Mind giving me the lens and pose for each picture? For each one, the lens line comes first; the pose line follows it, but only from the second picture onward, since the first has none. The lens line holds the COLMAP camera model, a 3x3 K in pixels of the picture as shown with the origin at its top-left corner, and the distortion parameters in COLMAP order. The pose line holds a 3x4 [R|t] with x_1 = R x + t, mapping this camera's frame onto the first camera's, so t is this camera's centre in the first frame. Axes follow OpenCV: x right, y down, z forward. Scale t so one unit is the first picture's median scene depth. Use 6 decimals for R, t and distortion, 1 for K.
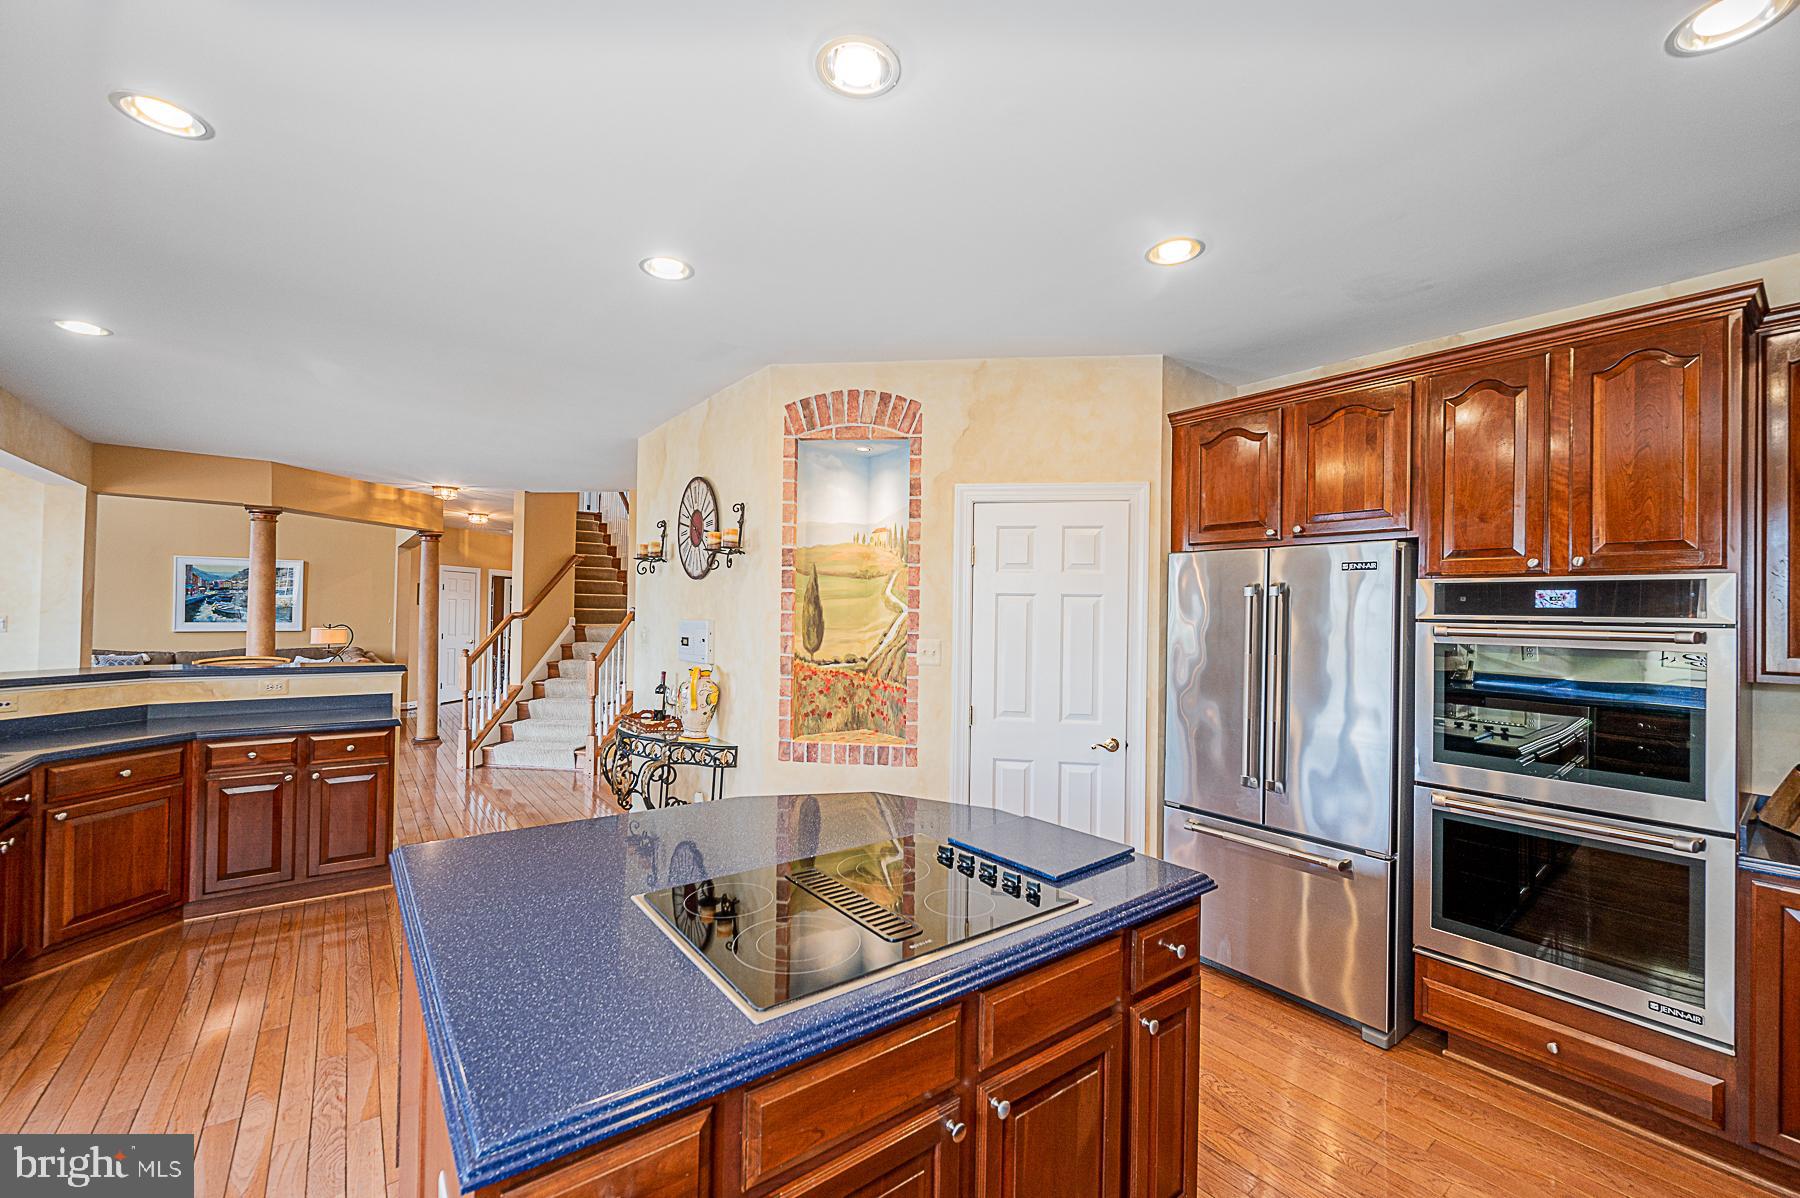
lens RADIAL K [[725.6, 0, 900.0], [0, 725.6, 599.0], [0, 0, 1]] dist [0.000200, 0.000010]
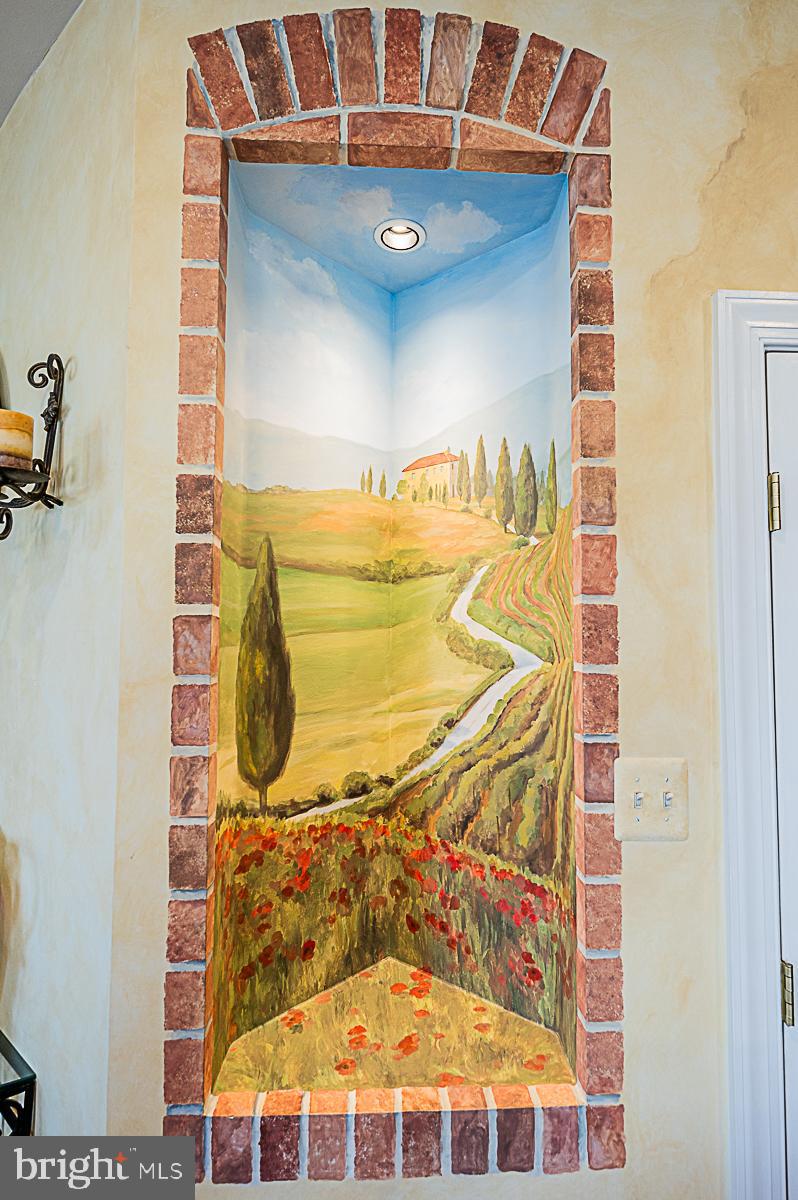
lens RADIAL K [[643.7, 0, 399.0], [0, 643.7, 600.0], [0, 0, 1]] dist [-0.007391, -0.001329]
pose [[0.983074, -0.000736, 0.183209, -0.112727], [0.007144, 0.999386, -0.034315, -0.005461], [-0.183071, 0.035043, 0.982475, 0.673338]]
